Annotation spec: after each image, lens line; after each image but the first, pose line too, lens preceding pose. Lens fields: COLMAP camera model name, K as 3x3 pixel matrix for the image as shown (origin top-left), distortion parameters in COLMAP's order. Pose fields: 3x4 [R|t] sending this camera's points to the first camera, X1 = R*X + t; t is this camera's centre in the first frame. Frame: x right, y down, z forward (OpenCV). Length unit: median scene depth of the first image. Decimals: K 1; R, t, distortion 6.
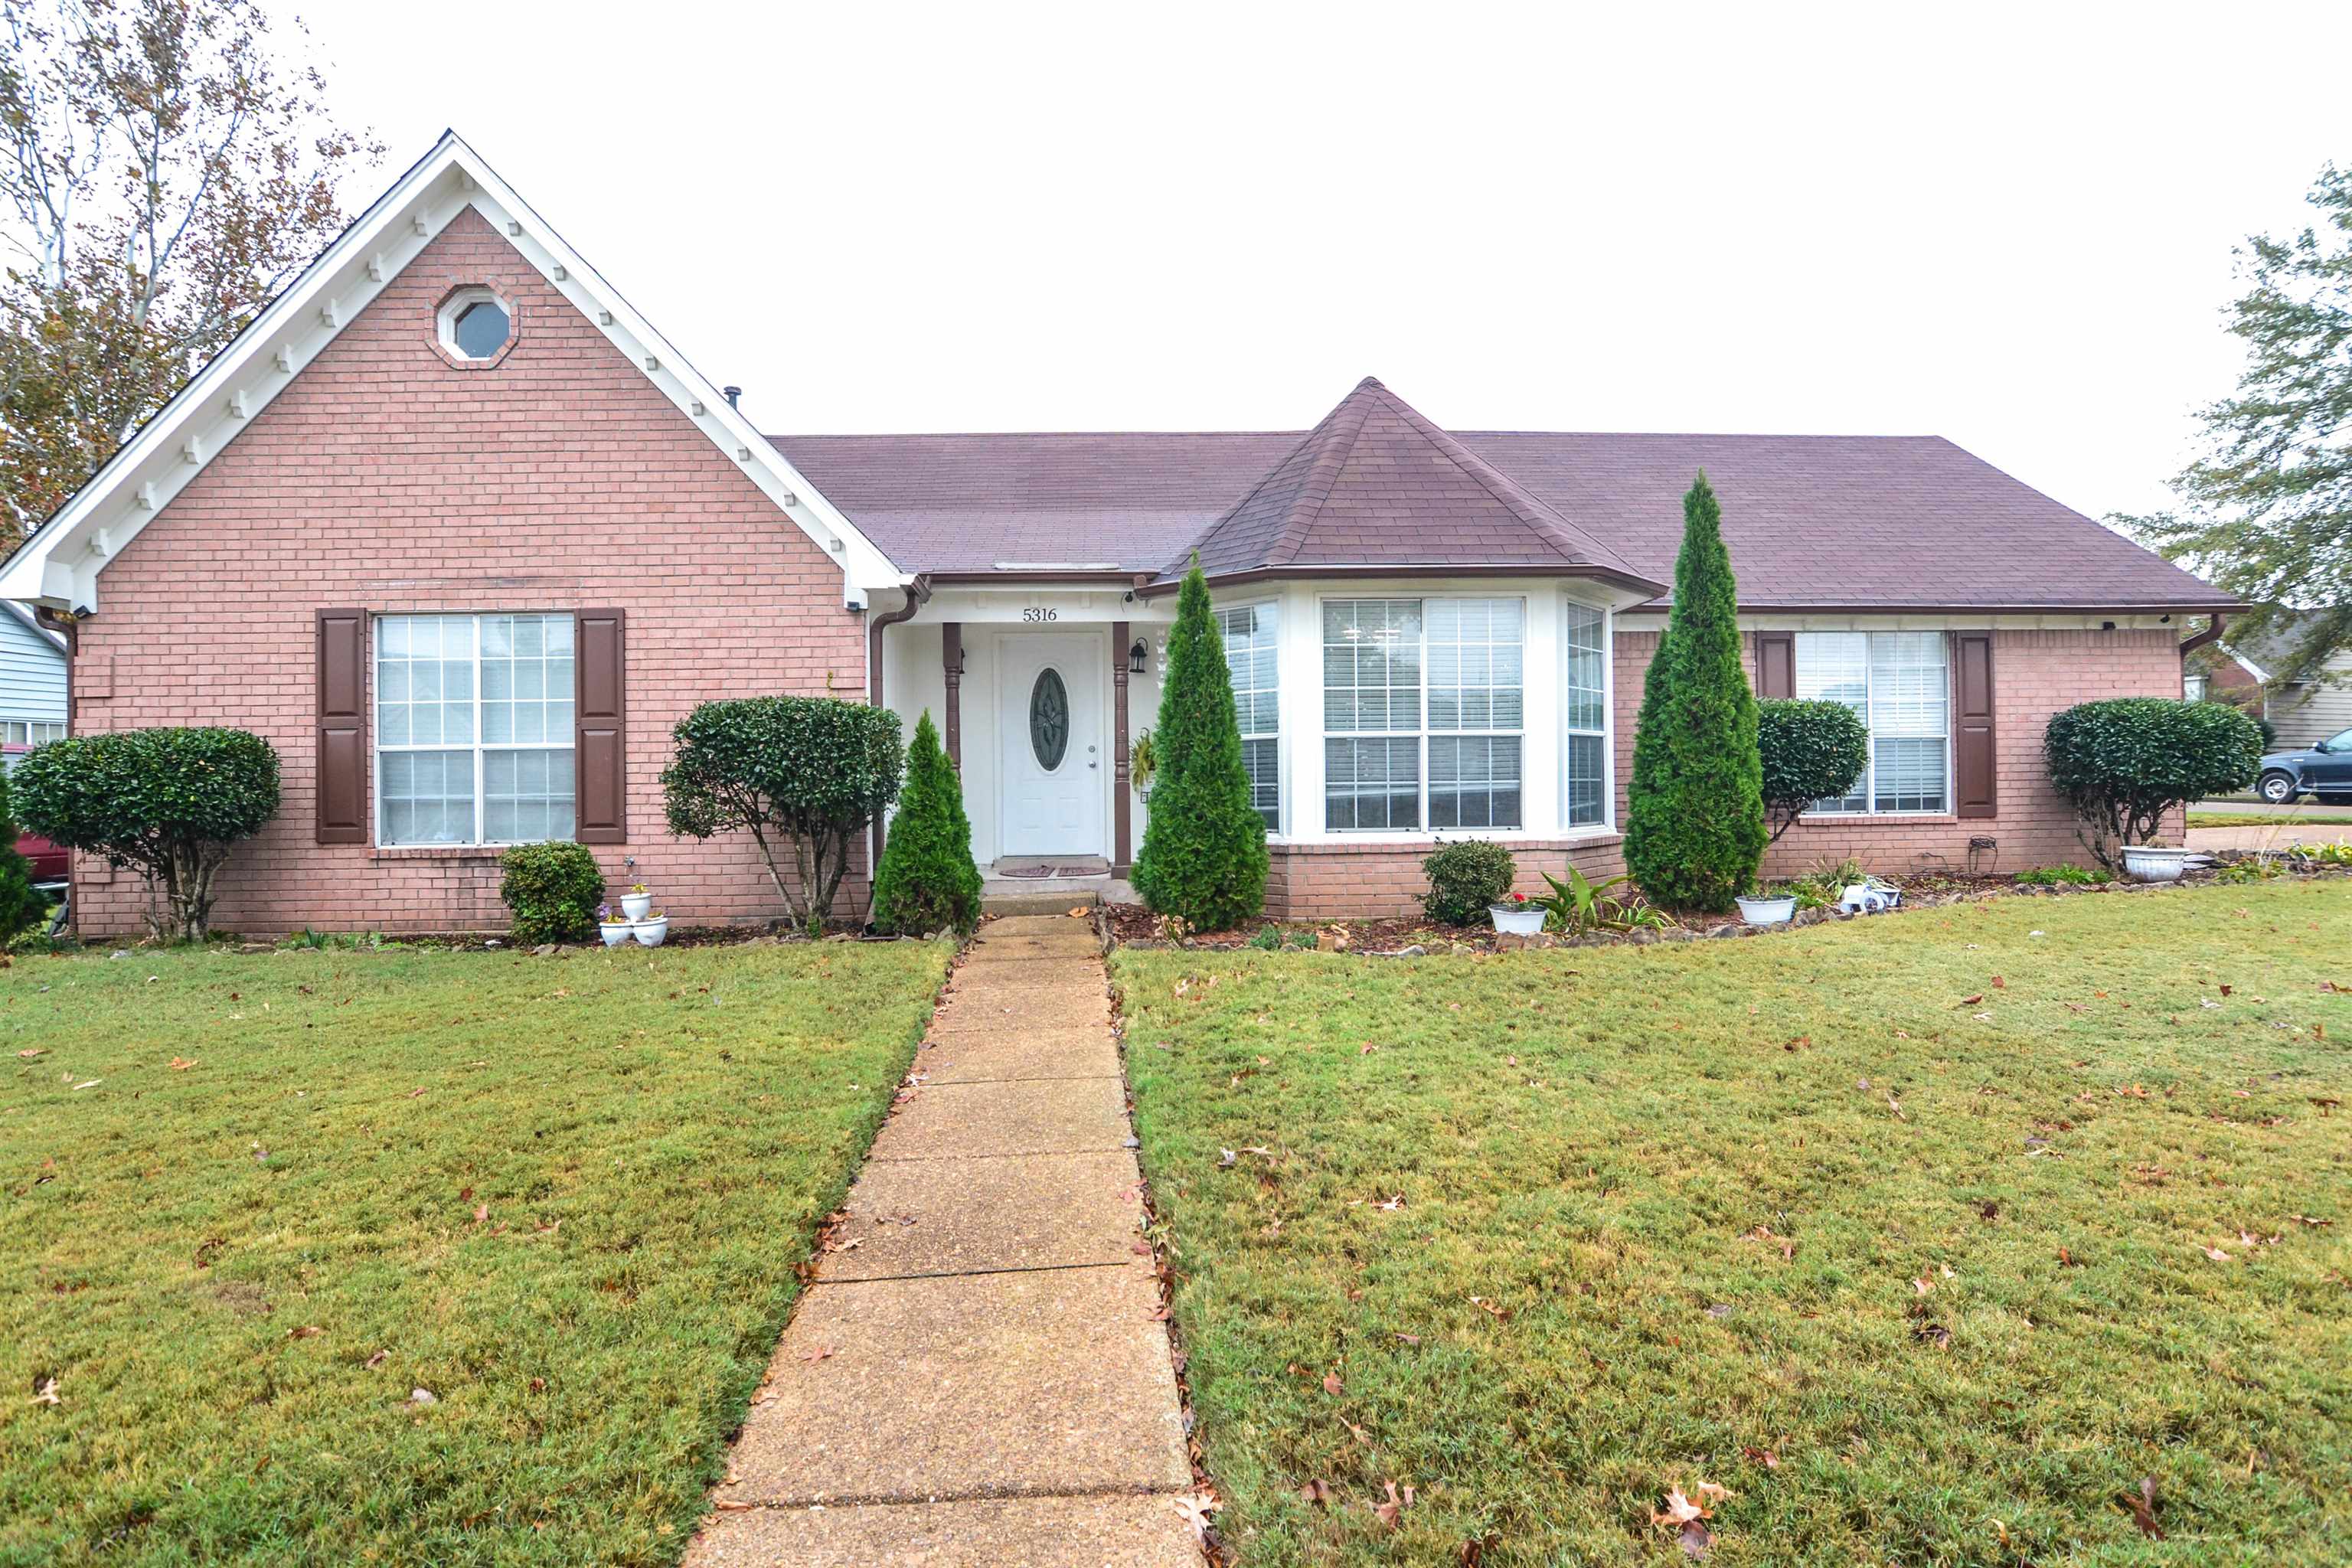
lens RADIAL K [[1169.3, 0, 1166.2], [0, 1169.3, 774.6], [0, 0, 1]] dist [-0.034010, 0.013456]
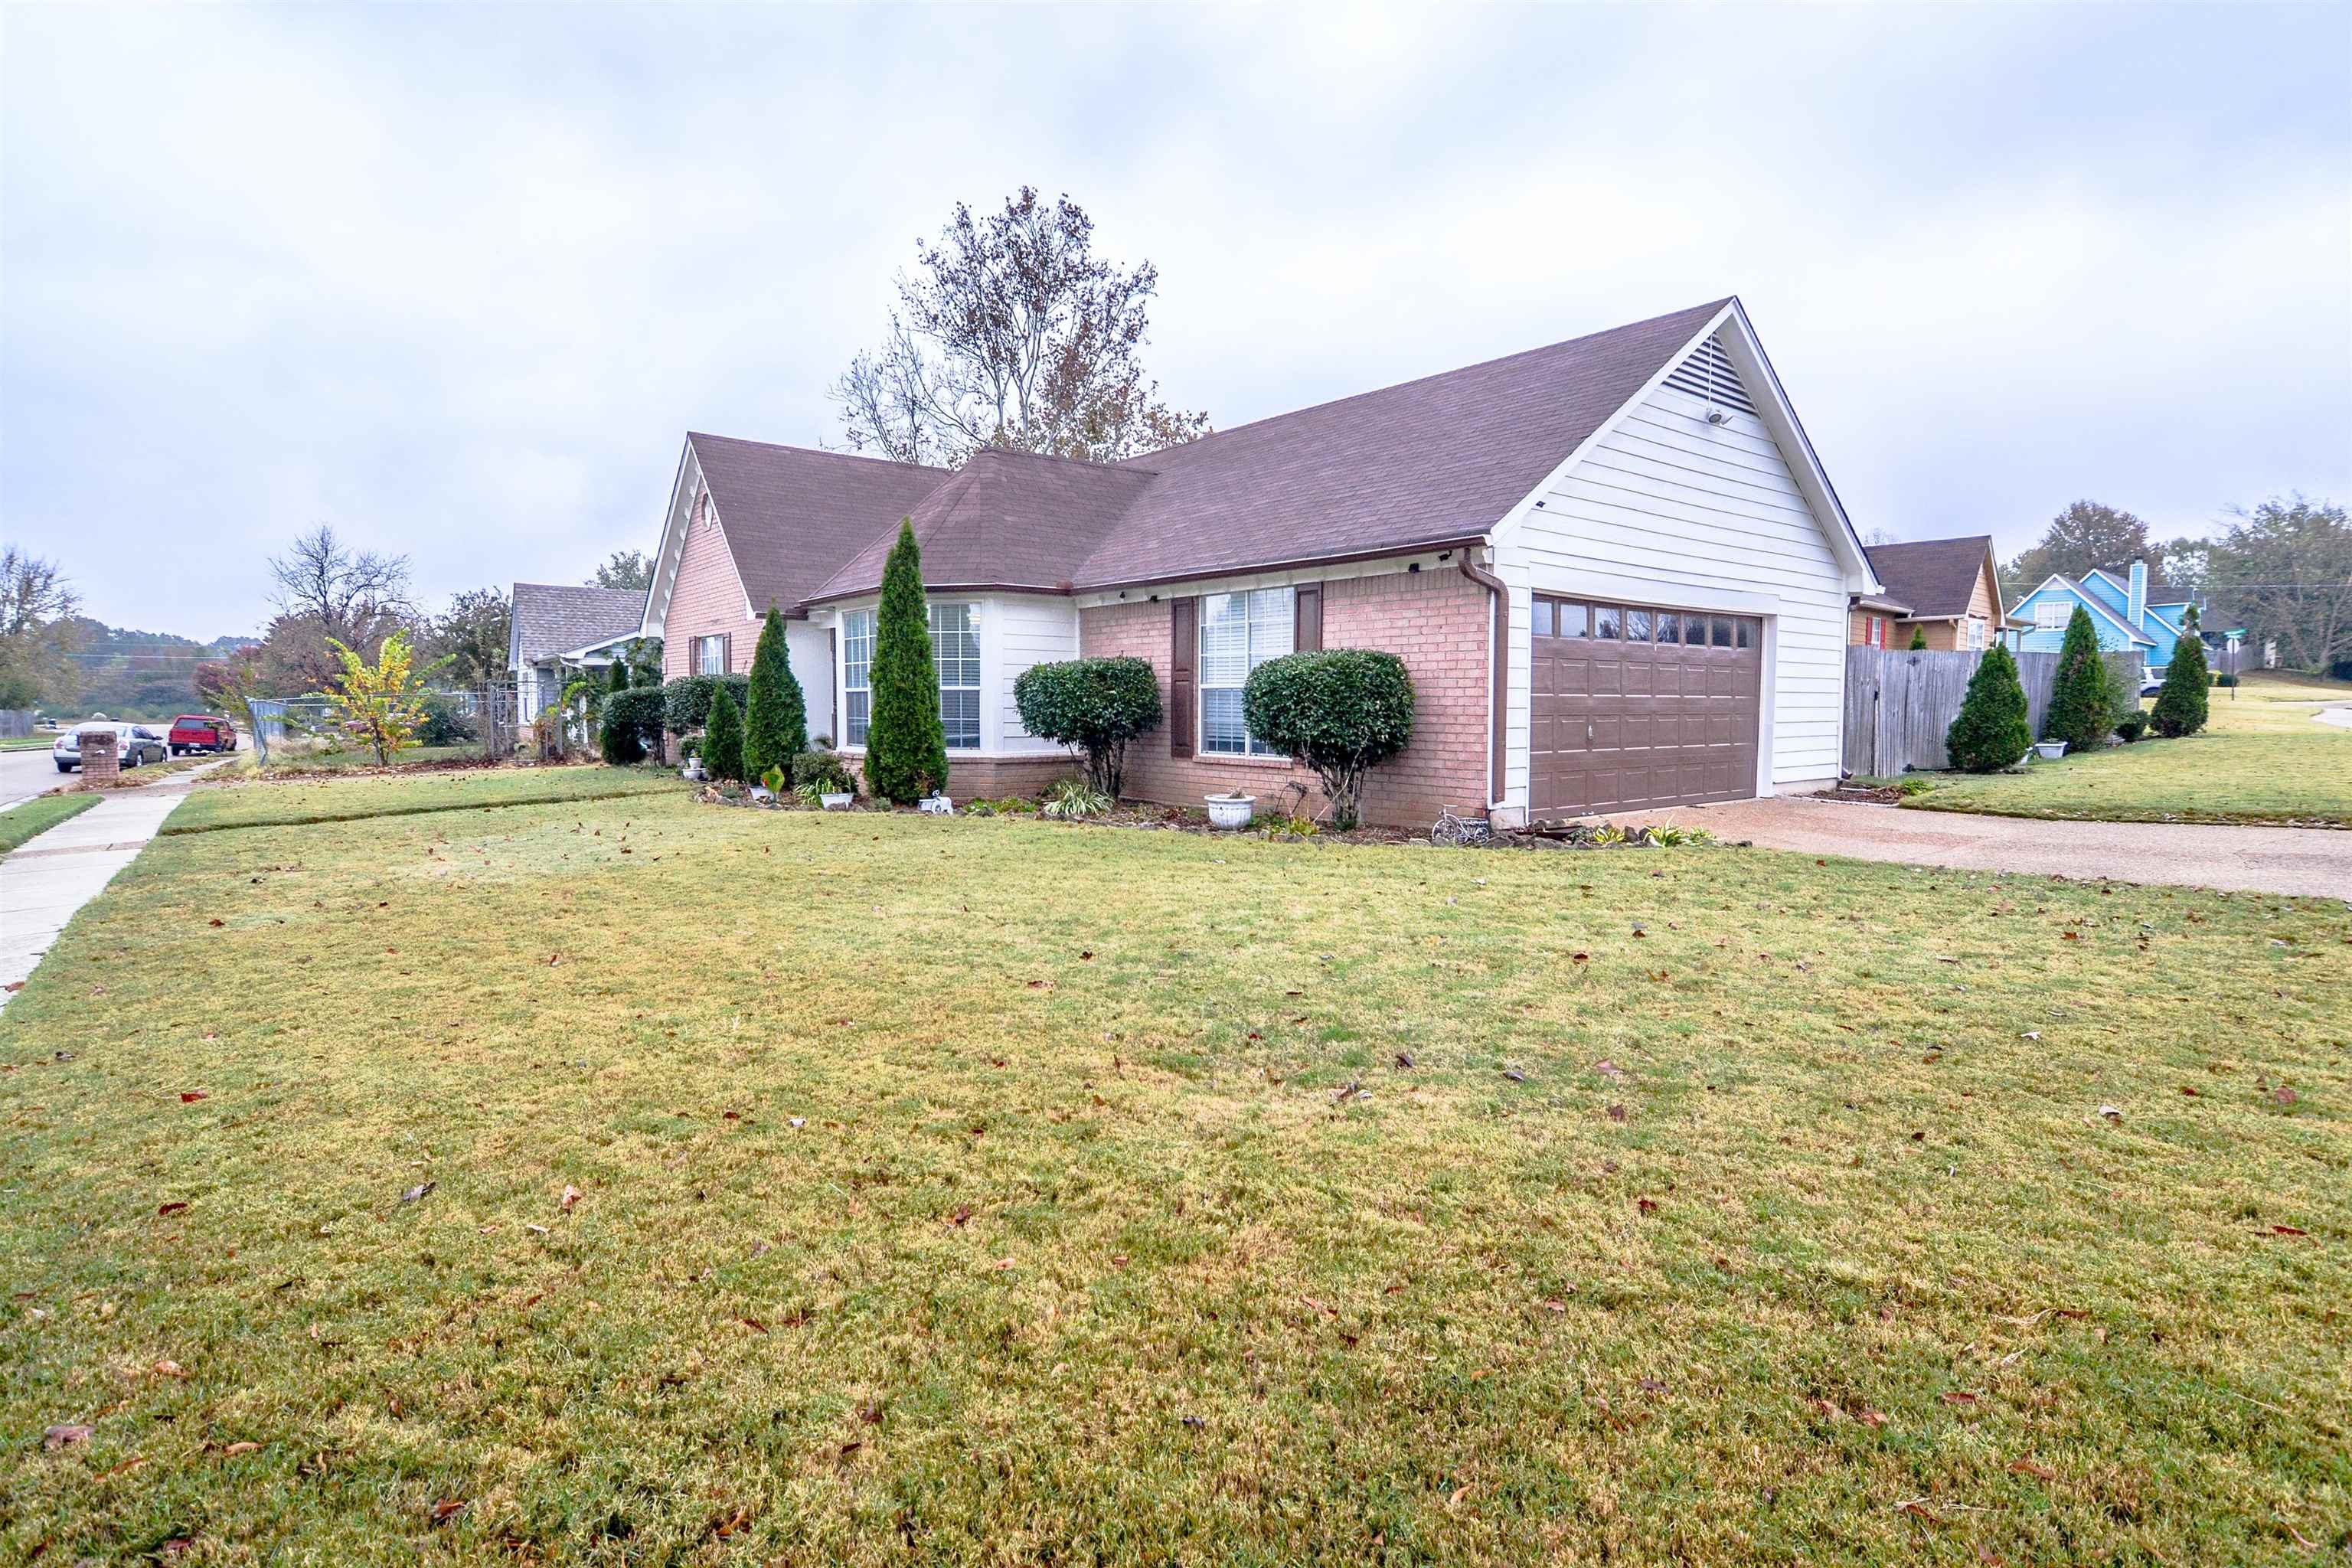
lens RADIAL K [[1169.3, 0, 1166.2], [0, 1169.3, 774.6], [0, 0, 1]] dist [-0.034010, 0.013456]
pose [[0.589248, 0.063049, -0.805489, 1.474469], [-0.007388, 0.997329, 0.072661, -0.029225], [0.807919, -0.036865, 0.588140, 0.275358]]
